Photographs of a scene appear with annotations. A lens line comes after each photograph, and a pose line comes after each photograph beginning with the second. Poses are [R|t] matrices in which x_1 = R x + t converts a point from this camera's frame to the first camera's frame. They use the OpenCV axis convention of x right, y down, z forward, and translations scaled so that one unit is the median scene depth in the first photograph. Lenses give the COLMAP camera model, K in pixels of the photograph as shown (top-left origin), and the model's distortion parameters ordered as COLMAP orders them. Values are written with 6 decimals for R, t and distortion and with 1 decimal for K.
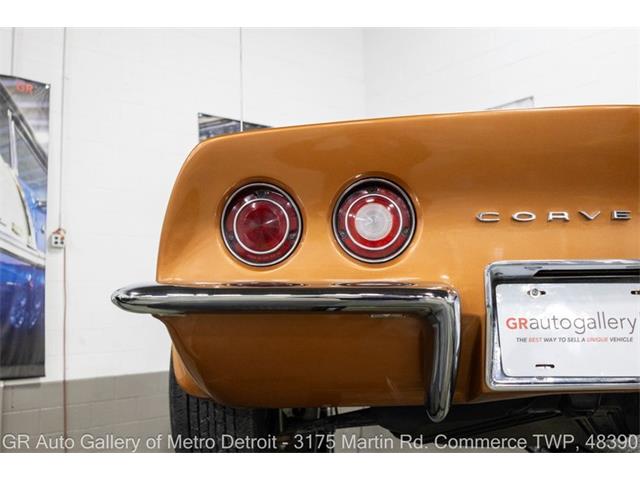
lens RADIAL K [[536.1, 0, 320.0], [0, 536.1, 240.0], [0, 0, 1]] dist [0.010867, -0.005988]
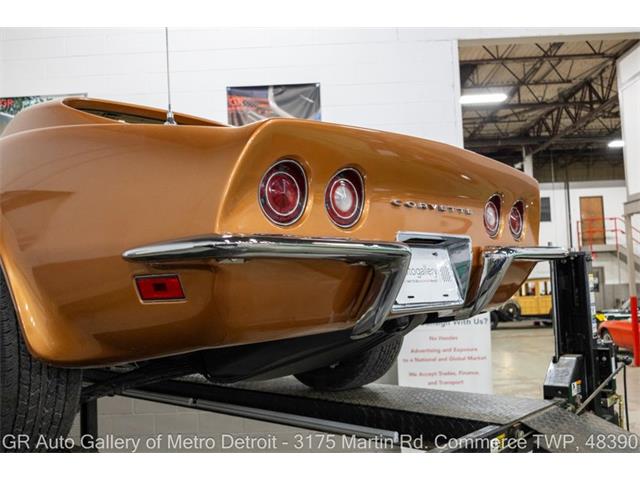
lens RADIAL K [[536.1, 0, 320.0], [0, 536.1, 240.0], [0, 0, 1]] dist [0.010867, -0.005988]
pose [[0.782398, 0.033383, 0.621884, -0.829451], [-0.050146, 0.998697, 0.009478, 0.067084], [-0.620757, -0.038600, 0.783052, -0.076774]]
